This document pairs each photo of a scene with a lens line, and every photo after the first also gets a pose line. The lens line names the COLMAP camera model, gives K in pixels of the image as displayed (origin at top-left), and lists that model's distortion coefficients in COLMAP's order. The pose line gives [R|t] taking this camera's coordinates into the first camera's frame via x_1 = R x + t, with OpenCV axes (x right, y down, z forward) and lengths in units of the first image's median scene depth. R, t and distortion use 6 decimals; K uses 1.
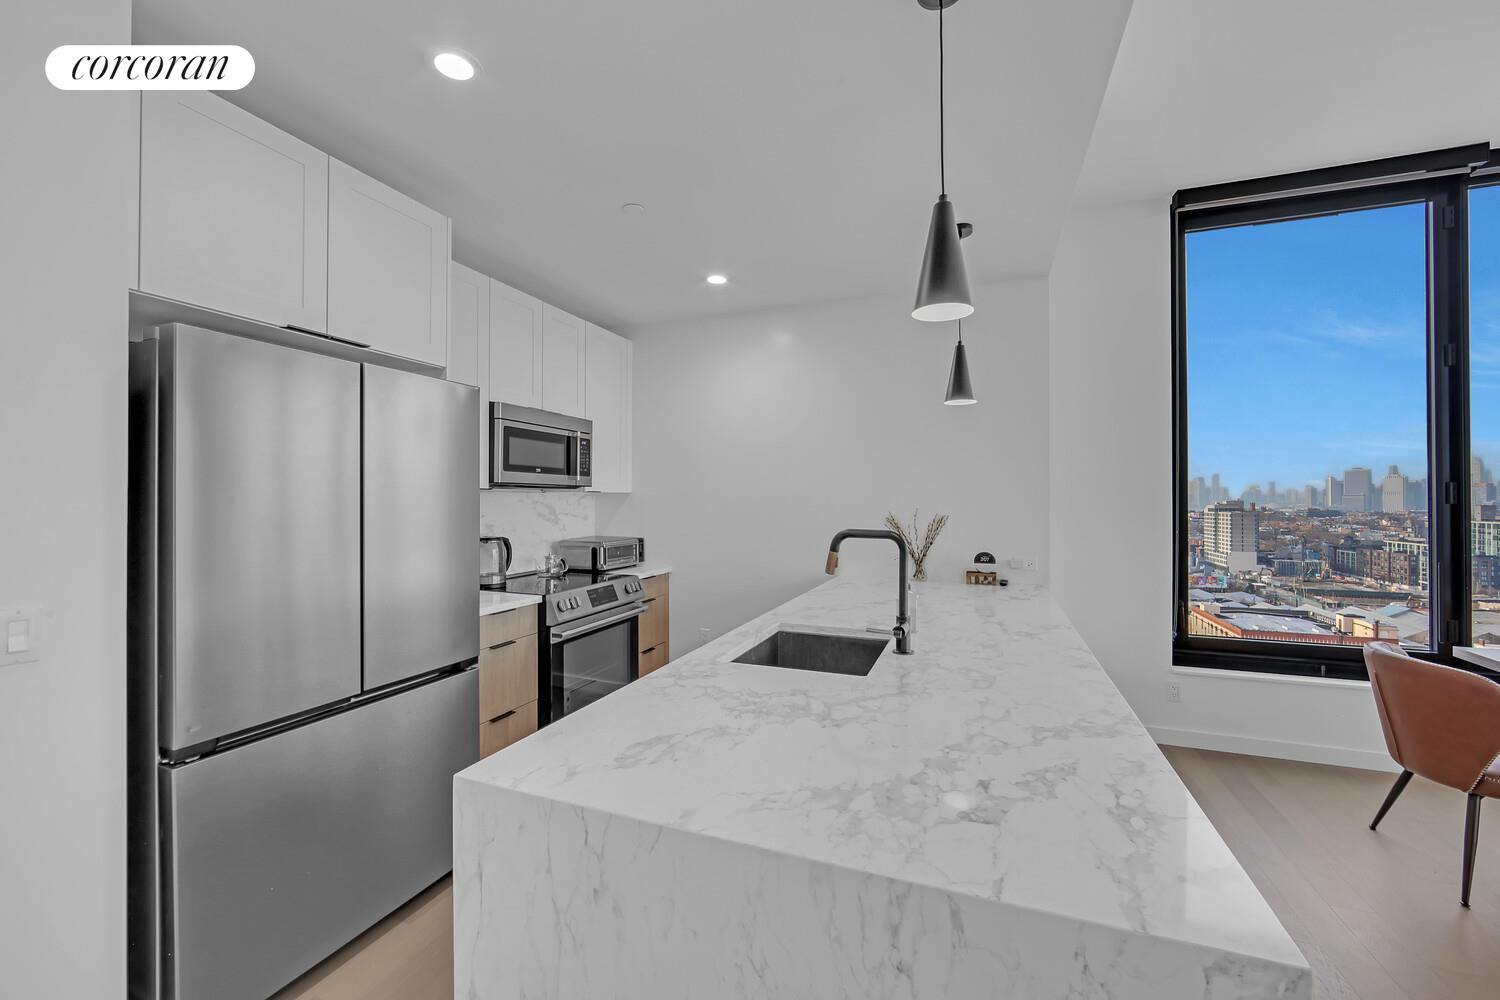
lens RADIAL K [[602.8, 0, 739.1], [0, 602.8, 501.3], [0, 0, 1]] dist [-0.012808, 0.001964]
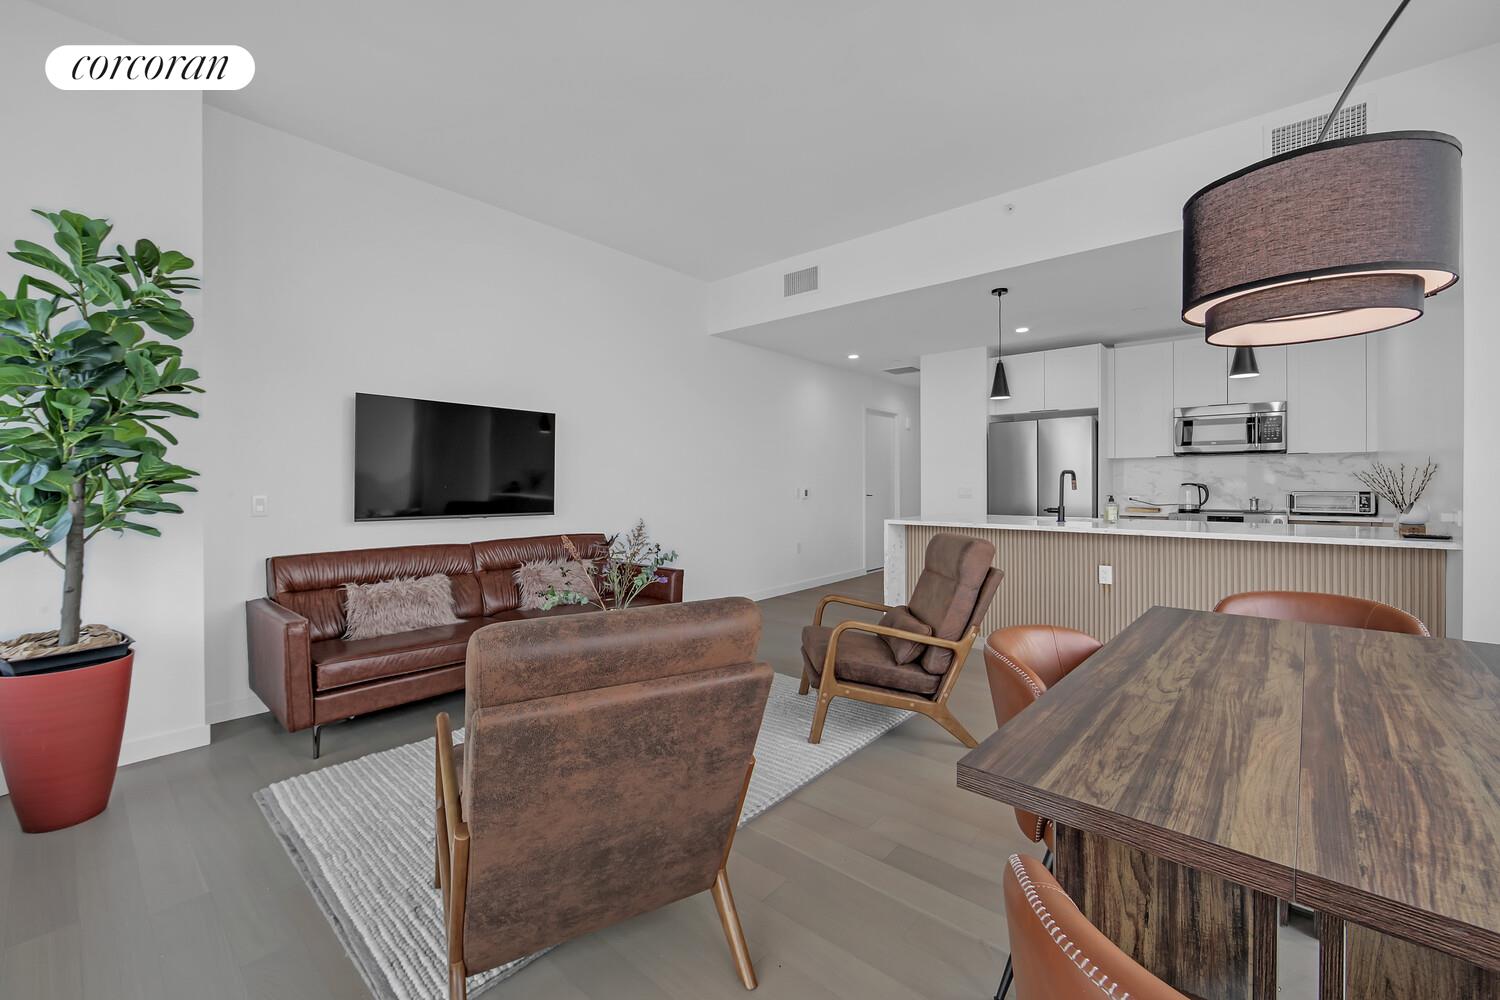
lens RADIAL K [[602.8, 0, 750.2], [0, 602.8, 488.3], [0, 0, 1]] dist [-0.012808, 0.001964]
pose [[-0.349642, 0.009406, -0.936836, 1.493106], [0.008211, 0.999942, 0.006975, 0.043279], [0.936848, -0.005254, -0.349699, 0.343232]]
